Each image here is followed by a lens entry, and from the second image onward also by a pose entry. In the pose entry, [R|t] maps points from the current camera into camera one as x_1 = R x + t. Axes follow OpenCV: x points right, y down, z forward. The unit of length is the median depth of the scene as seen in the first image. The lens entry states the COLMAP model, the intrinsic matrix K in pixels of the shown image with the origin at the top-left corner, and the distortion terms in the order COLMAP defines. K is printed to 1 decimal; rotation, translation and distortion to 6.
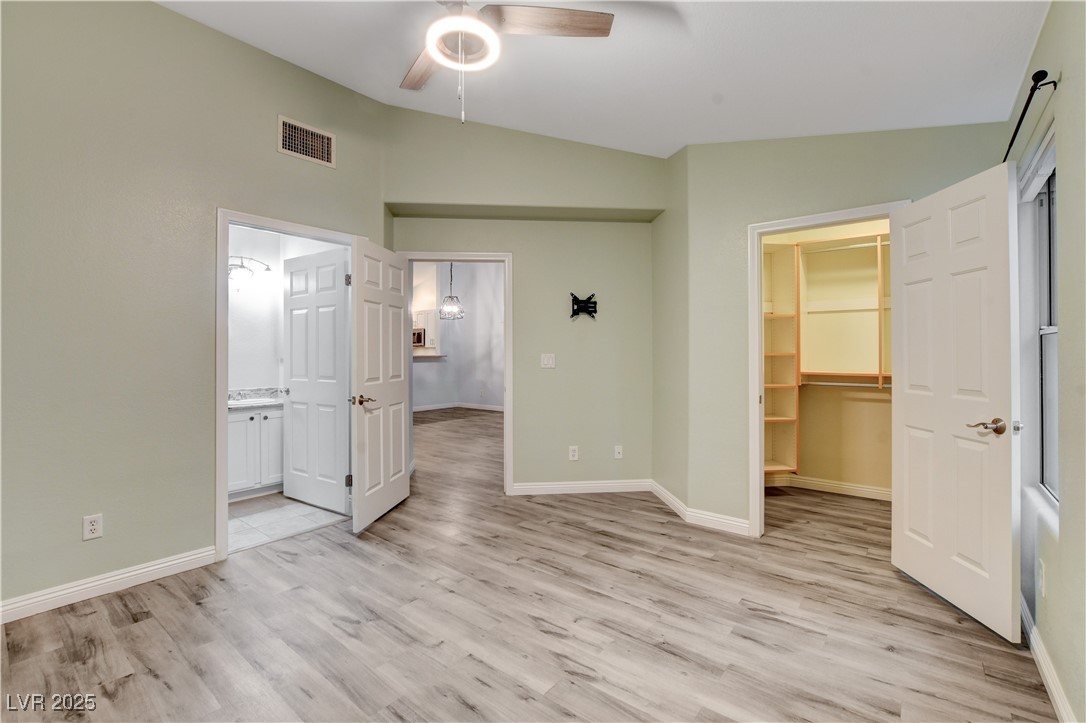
lens RADIAL K [[477.6, 0, 542.1], [0, 477.6, 368.3], [0, 0, 1]] dist [-0.020219, 0.005689]
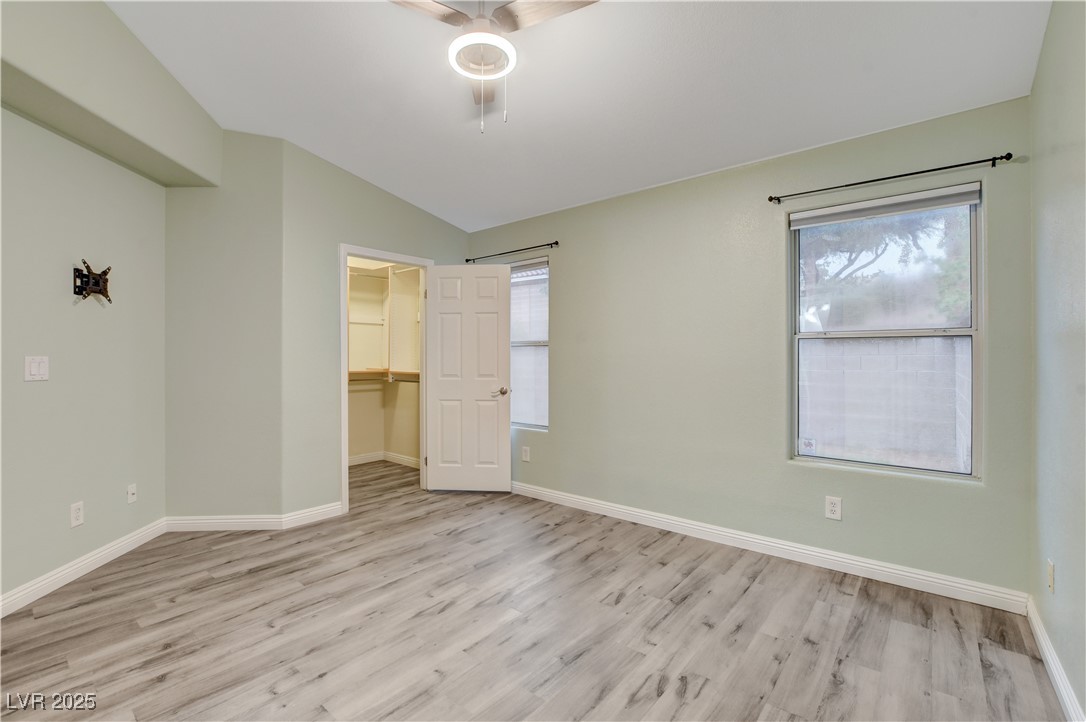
lens RADIAL K [[477.6, 0, 542.1], [0, 477.6, 367.8], [0, 0, 1]] dist [-0.020219, 0.005689]
pose [[0.017558, -0.022081, 0.999602, -0.910253], [0.028500, 0.999361, 0.021575, -0.017587], [-0.999440, 0.028110, 0.018176, 0.626192]]
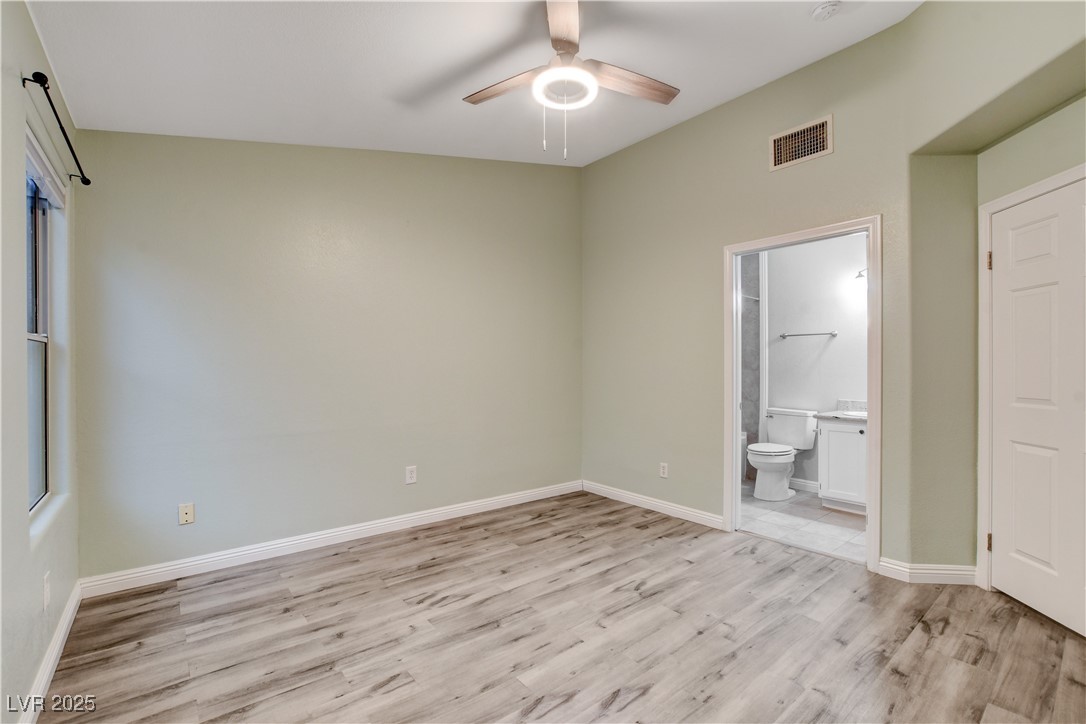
lens RADIAL K [[477.6, 0, 542.1], [0, 477.6, 368.8], [0, 0, 1]] dist [-0.020219, 0.005689]
pose [[-0.206009, 0.004686, -0.978539, 0.731030], [-0.026973, 0.999581, 0.010465, -0.023391], [0.978178, 0.028550, -0.205797, 0.876692]]
